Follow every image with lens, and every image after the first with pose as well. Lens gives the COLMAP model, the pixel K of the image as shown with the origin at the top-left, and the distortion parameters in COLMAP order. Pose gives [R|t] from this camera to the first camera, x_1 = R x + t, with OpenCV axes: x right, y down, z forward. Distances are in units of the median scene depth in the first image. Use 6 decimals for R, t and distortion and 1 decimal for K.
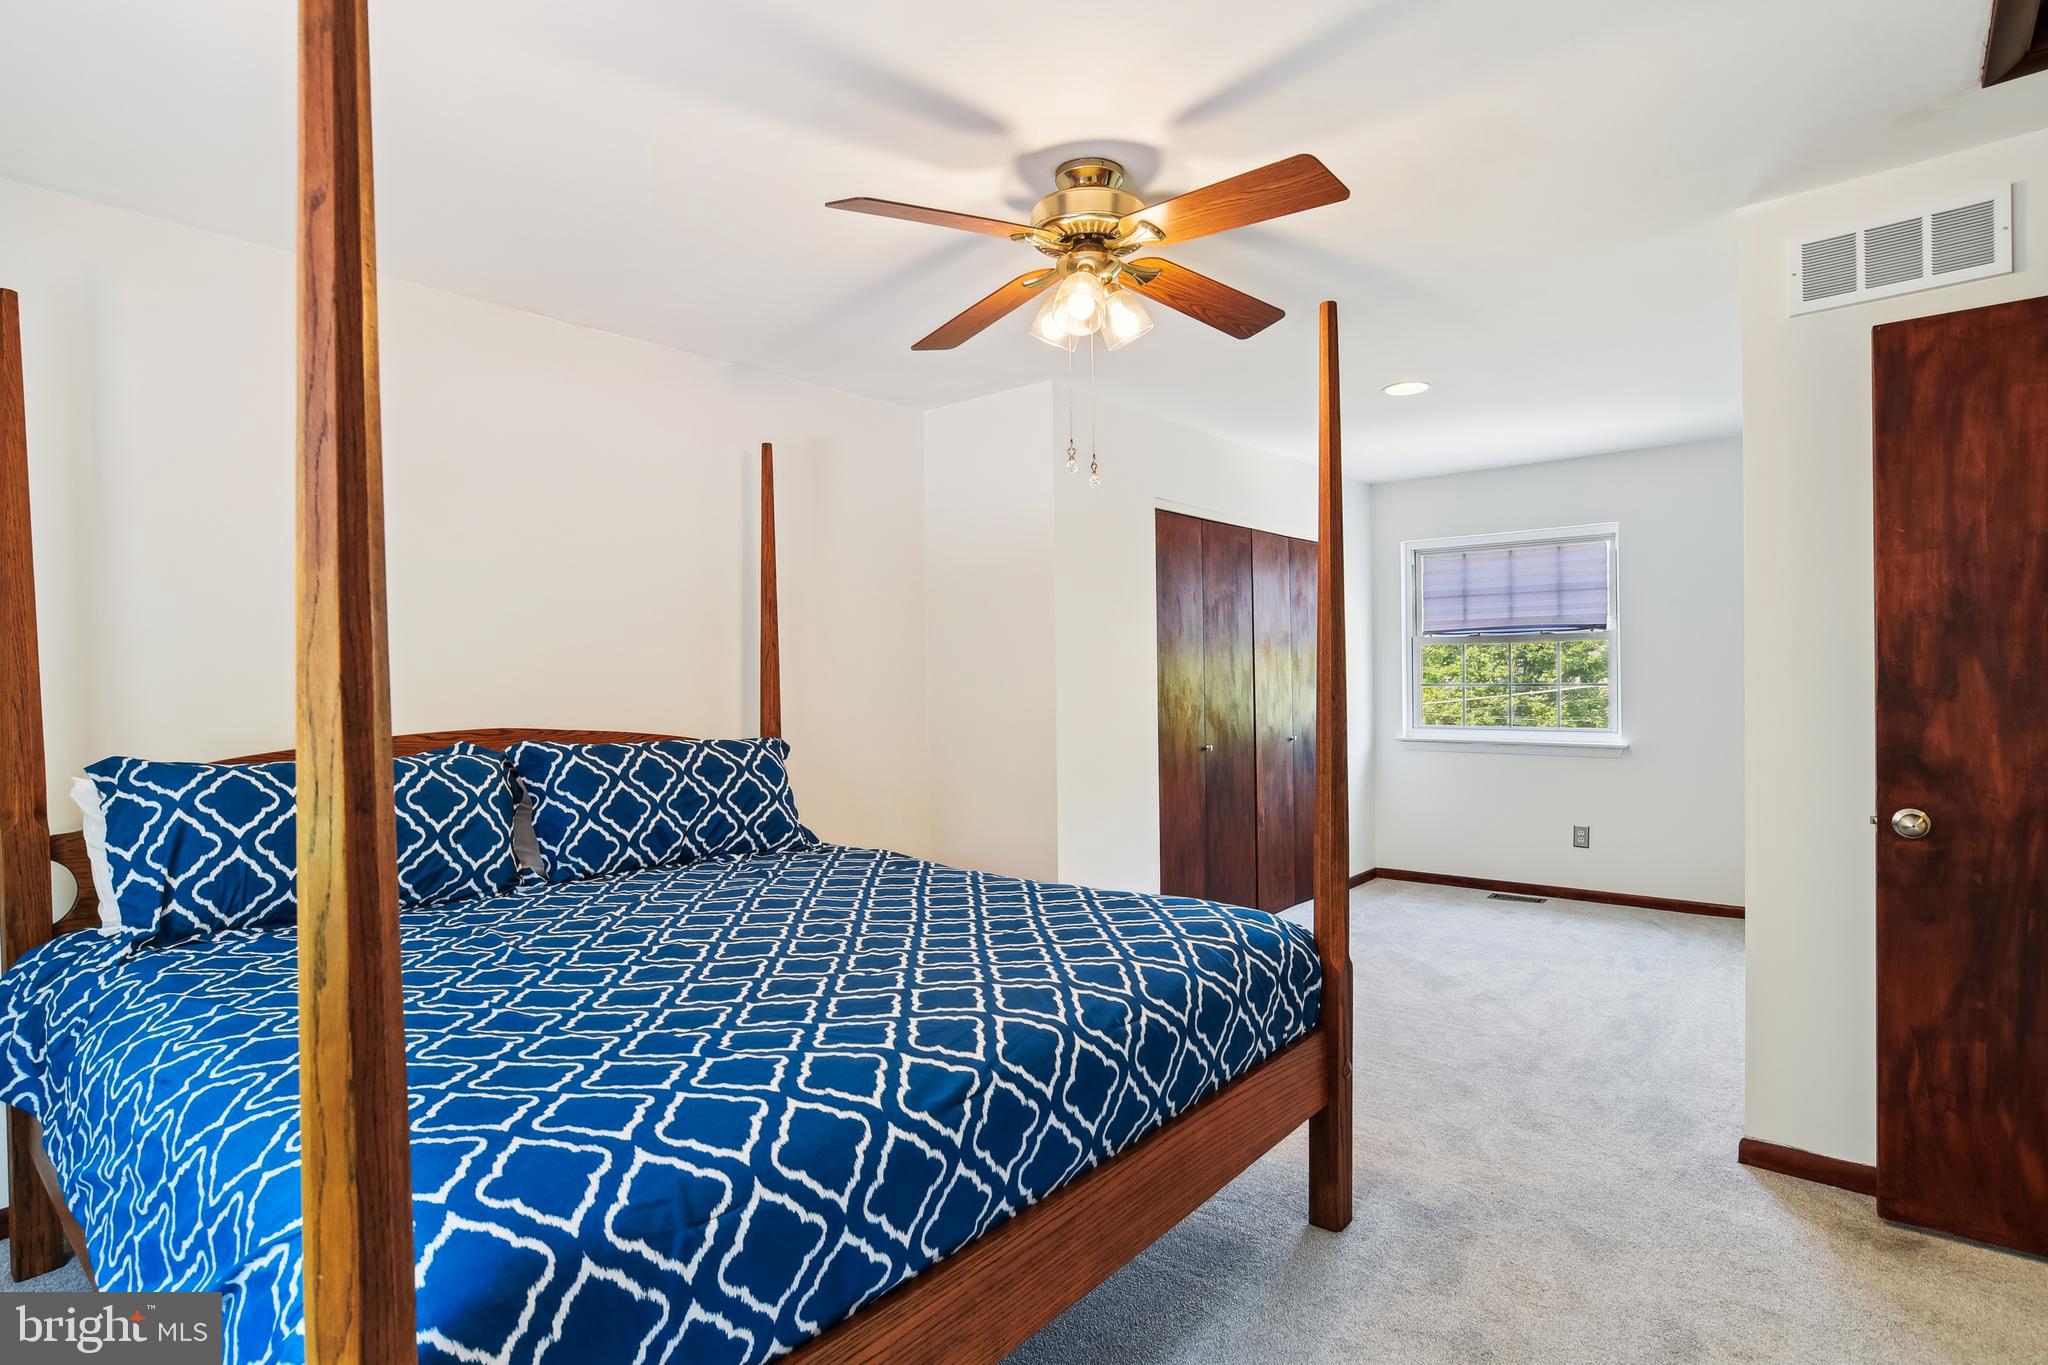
lens RADIAL K [[1066.5, 0, 1035.9], [0, 1066.5, 688.4], [0, 0, 1]] dist [-0.003157, 0.005281]
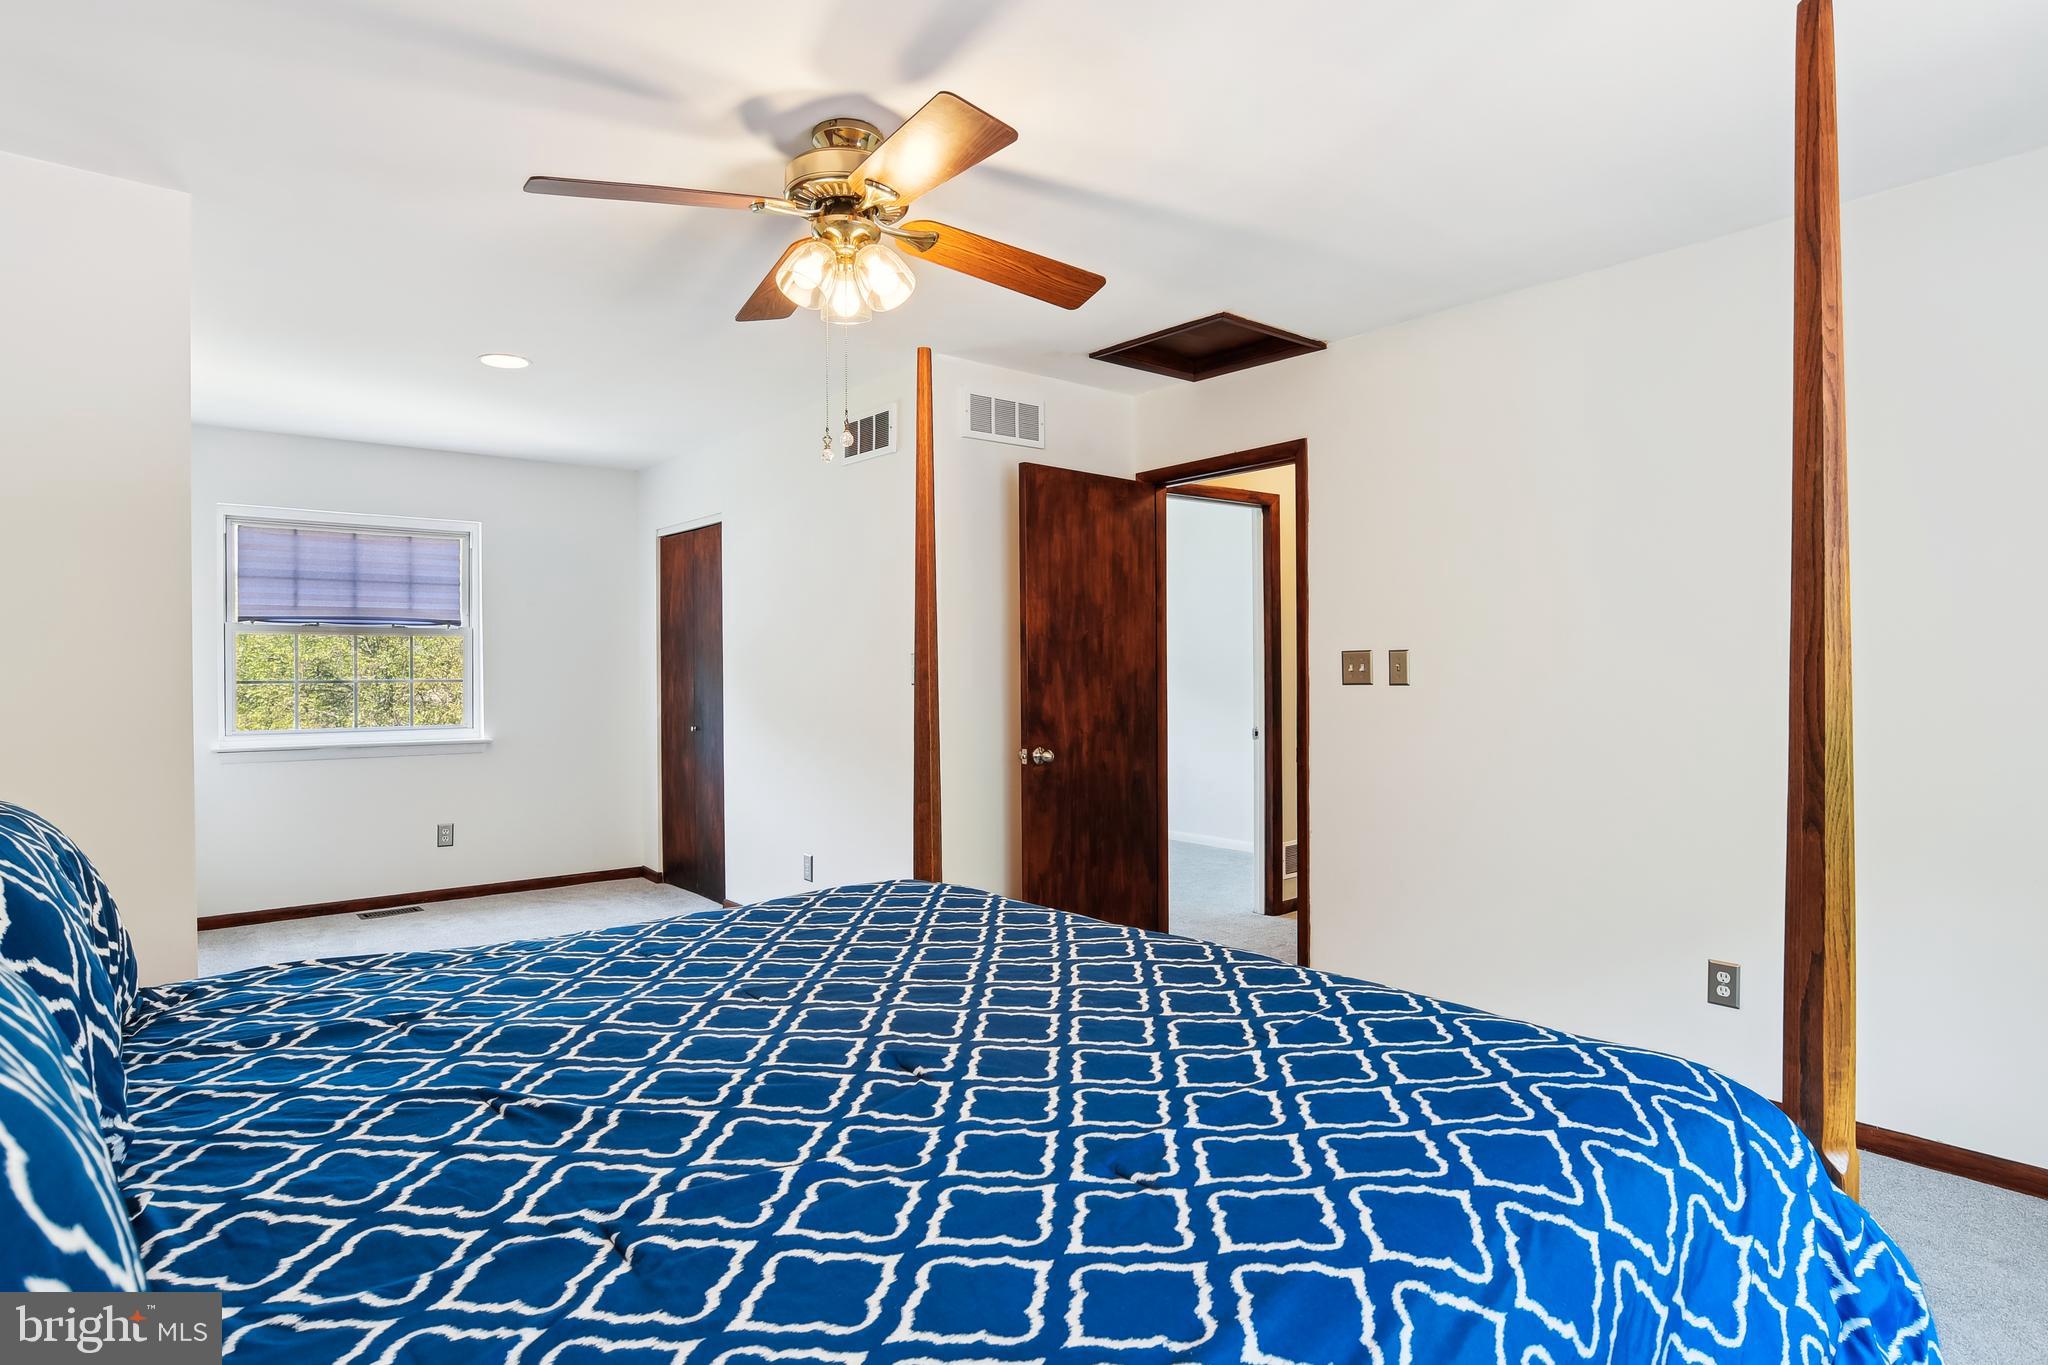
lens RADIAL K [[1066.5, 0, 1035.8], [0, 1066.5, 673.0], [0, 0, 1]] dist [-0.003157, 0.005281]
pose [[0.188737, 0.005476, 0.982012, -0.345784], [0.009984, 0.999922, -0.007495, 0.001961], [-0.981977, 0.011219, 0.188668, 0.268357]]
